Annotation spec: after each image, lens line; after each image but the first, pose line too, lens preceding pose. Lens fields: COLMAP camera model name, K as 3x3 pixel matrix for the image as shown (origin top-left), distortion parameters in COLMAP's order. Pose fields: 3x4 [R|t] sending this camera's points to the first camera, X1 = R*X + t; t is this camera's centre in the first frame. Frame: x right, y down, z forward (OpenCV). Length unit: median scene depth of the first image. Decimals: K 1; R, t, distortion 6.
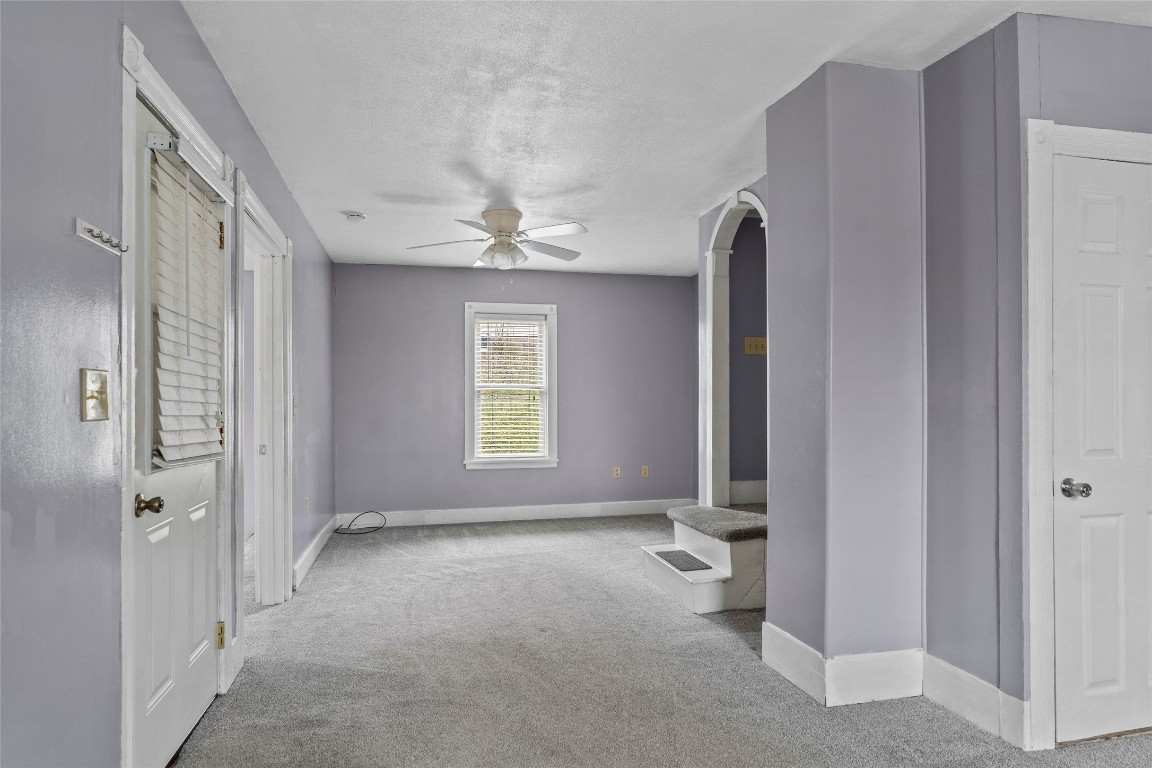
lens RADIAL K [[652.0, 0, 576.6], [0, 652.0, 398.6], [0, 0, 1]] dist [0.000356, -0.000462]
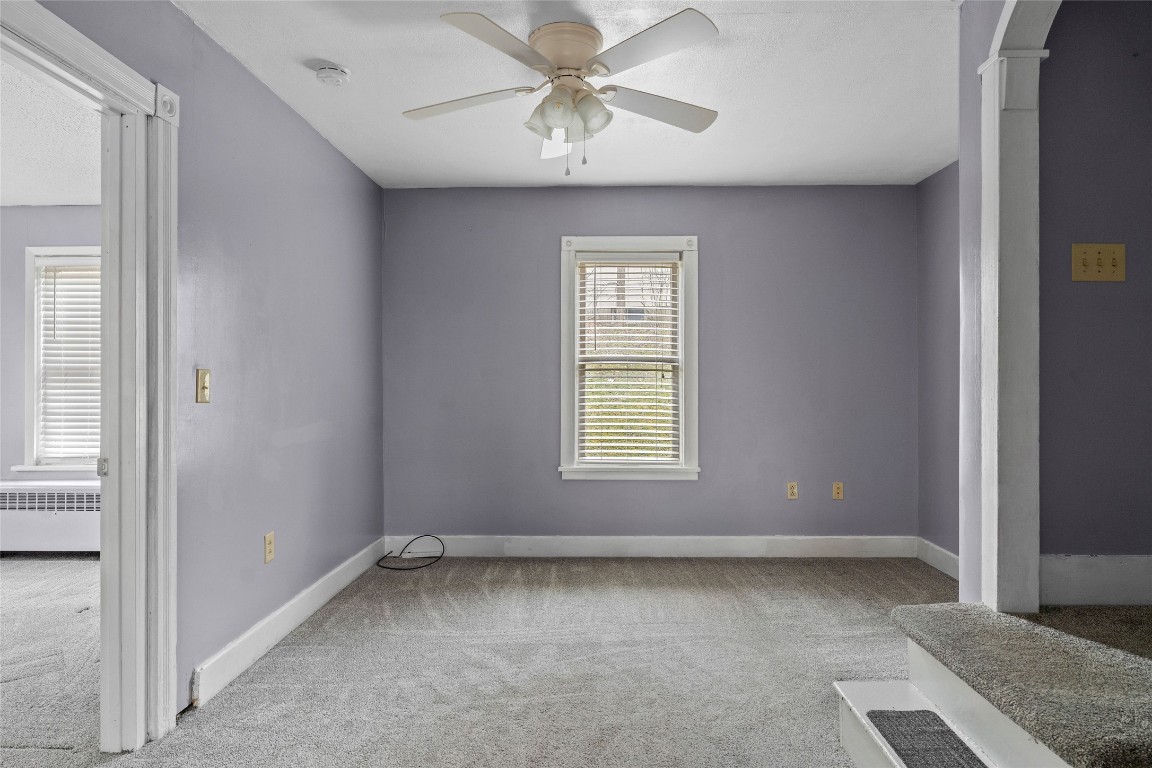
lens RADIAL K [[681.2, 0, 579.1], [0, 681.2, 375.7], [0, 0, 1]] dist [0.000570, 0.001138]
pose [[0.968115, 0.001402, -0.250503, 0.027291], [-0.002082, 0.999995, -0.002447, 0.000976], [0.250498, 0.002890, 0.968113, 0.299291]]
